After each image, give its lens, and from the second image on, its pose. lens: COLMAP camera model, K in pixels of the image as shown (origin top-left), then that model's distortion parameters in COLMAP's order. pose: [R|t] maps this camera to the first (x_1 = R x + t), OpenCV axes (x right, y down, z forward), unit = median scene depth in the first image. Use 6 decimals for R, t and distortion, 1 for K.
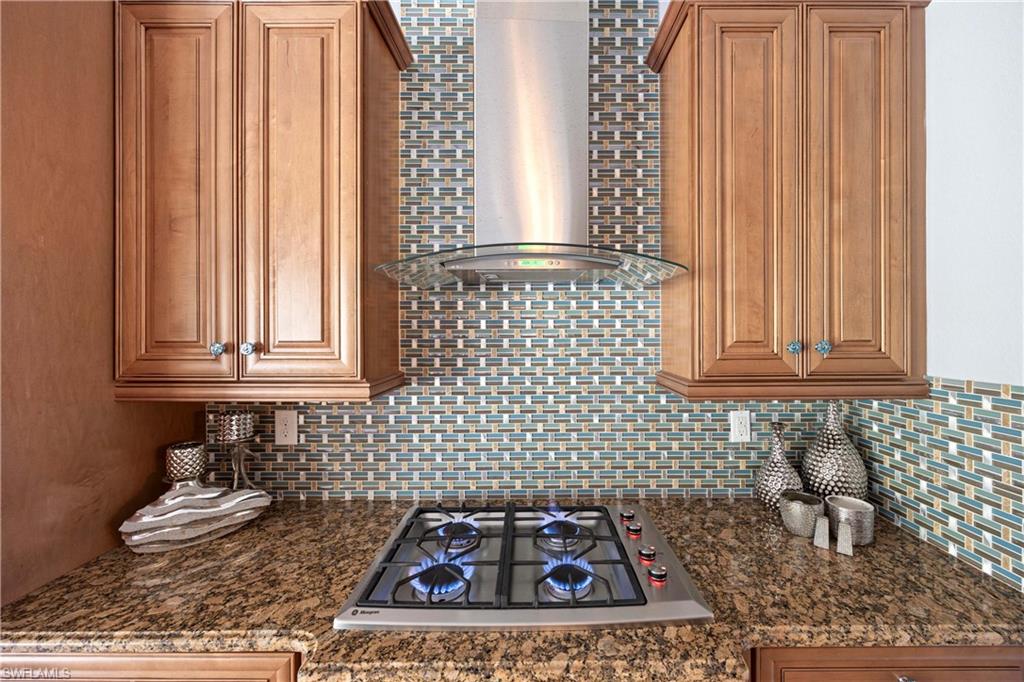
lens RADIAL K [[387.5, 0, 521.0], [0, 387.5, 337.1], [0, 0, 1]] dist [-0.003180, 0.000070]
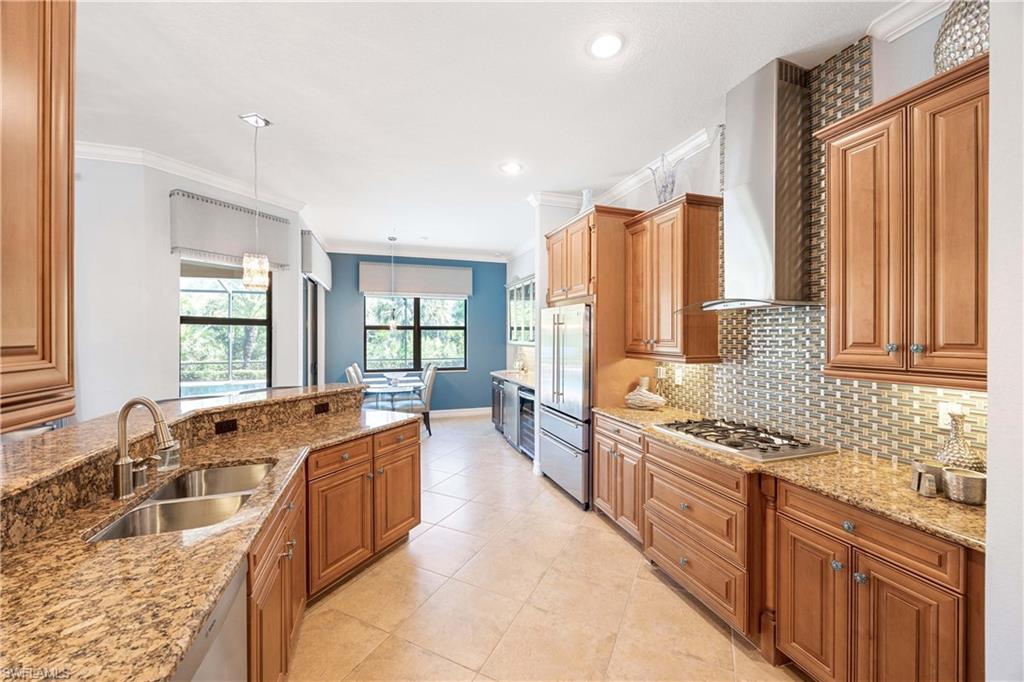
lens RADIAL K [[387.5, 0, 516.1], [0, 387.5, 336.1], [0, 0, 1]] dist [-0.003180, 0.000070]
pose [[0.336123, 0.005857, -0.941800, 1.243087], [-0.006319, 0.999972, 0.003964, -0.013611], [0.941797, 0.004619, 0.336151, -0.681588]]
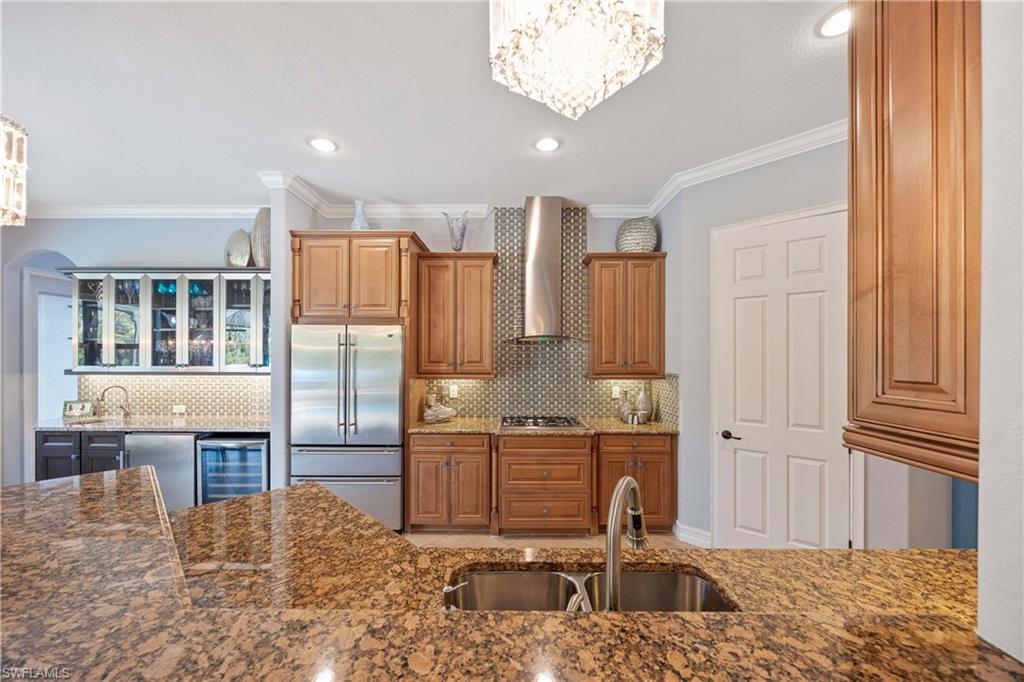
lens RADIAL K [[387.5, 0, 506.7], [0, 387.5, 355.1], [0, 0, 1]] dist [-0.003180, 0.000070]
pose [[0.999959, 0.003822, -0.008196, -0.200081], [-0.003854, 0.999985, -0.003832, -0.023828], [0.008181, 0.003863, 0.999959, -1.835827]]
